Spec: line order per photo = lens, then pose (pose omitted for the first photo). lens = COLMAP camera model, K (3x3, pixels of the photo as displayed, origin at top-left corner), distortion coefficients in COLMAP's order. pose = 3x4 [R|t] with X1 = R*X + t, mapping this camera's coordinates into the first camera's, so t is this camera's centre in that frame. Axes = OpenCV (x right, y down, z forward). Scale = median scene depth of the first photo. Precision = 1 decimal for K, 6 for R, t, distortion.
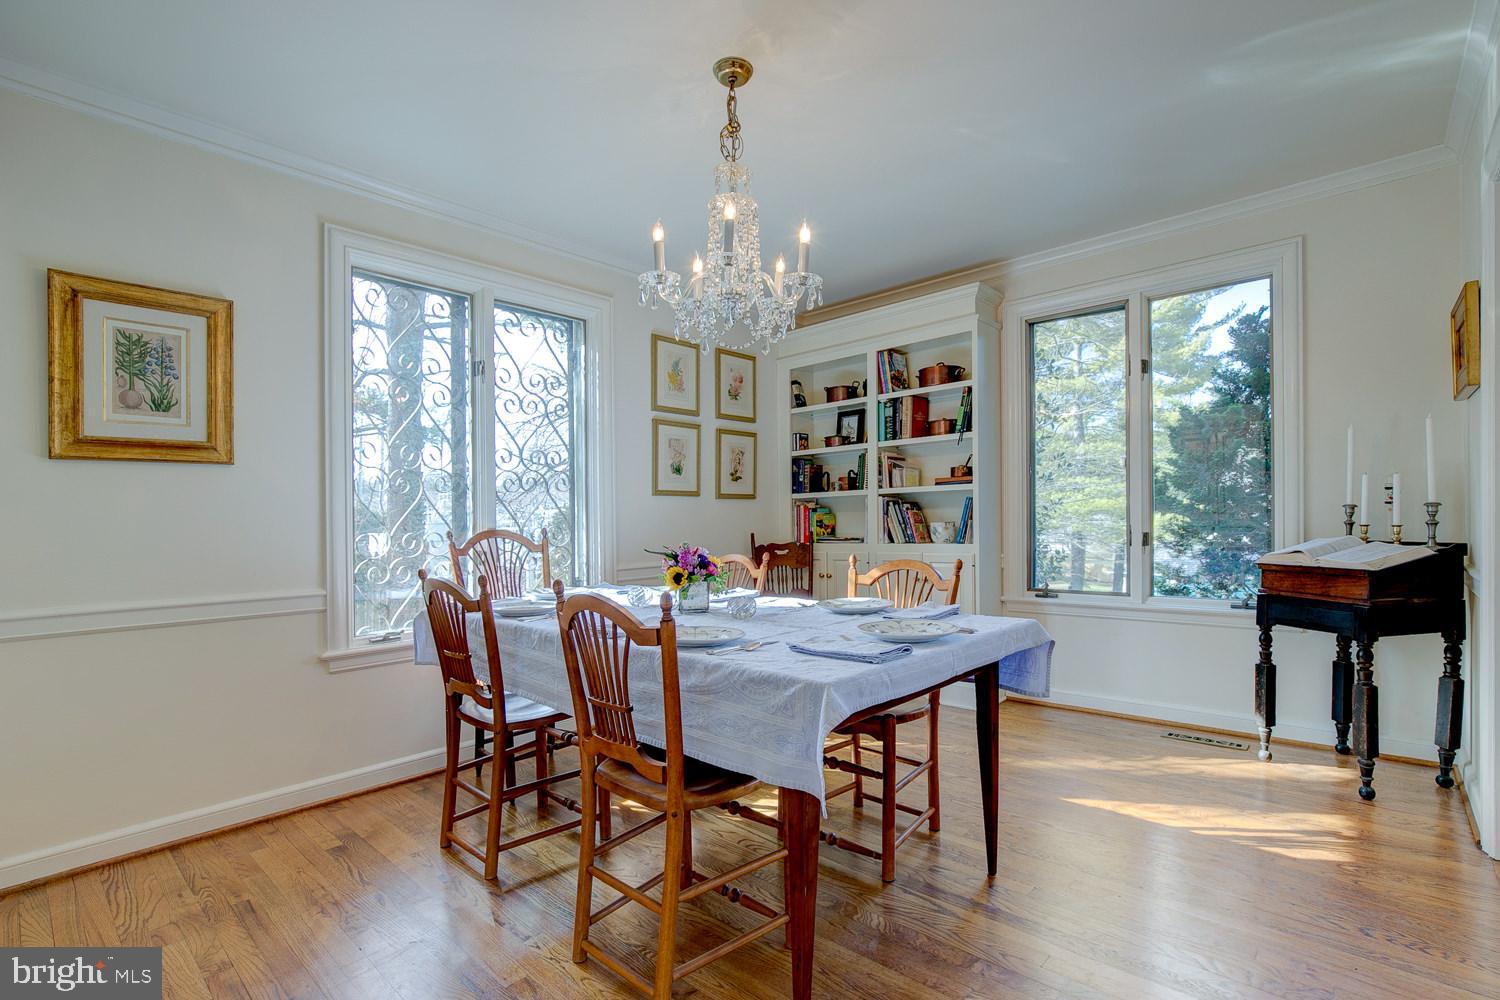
lens RADIAL K [[719.9, 0, 750.0], [0, 719.9, 500.0], [0, 0, 1]] dist [0.000811, 0.000061]
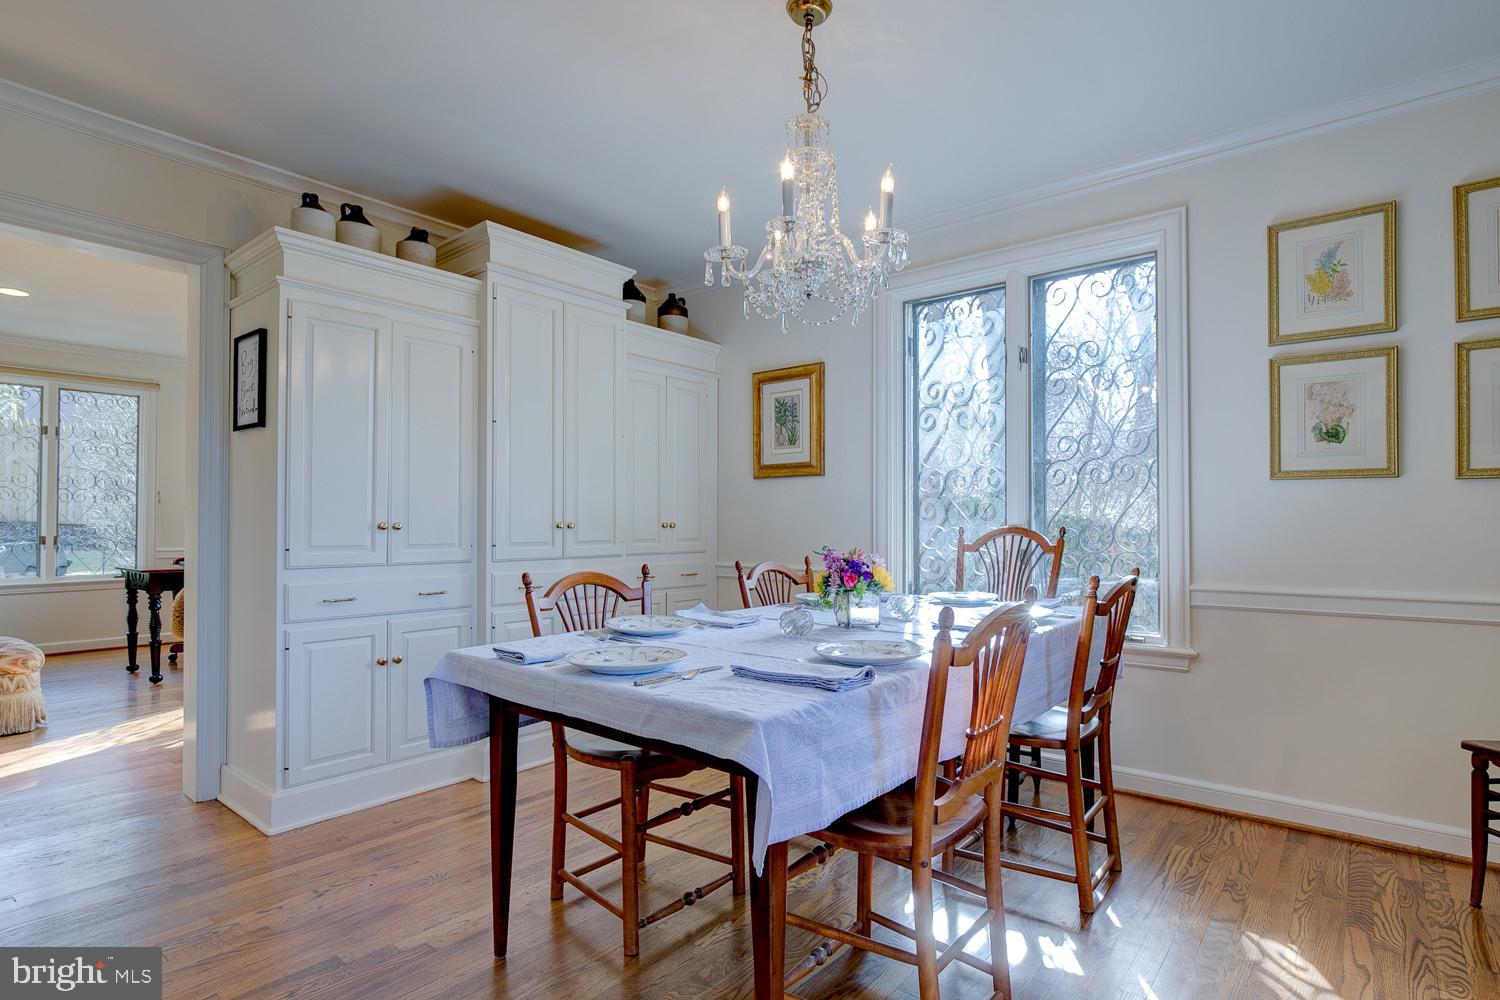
lens RADIAL K [[760.2, 0, 750.0], [0, 760.2, 500.0], [0, 0, 1]] dist [-0.001813, -0.000303]
pose [[0.055711, -0.014271, -0.998345, 0.780570], [0.022260, 0.999667, -0.013047, 0.015177], [0.998199, -0.021496, 0.056010, 0.771365]]
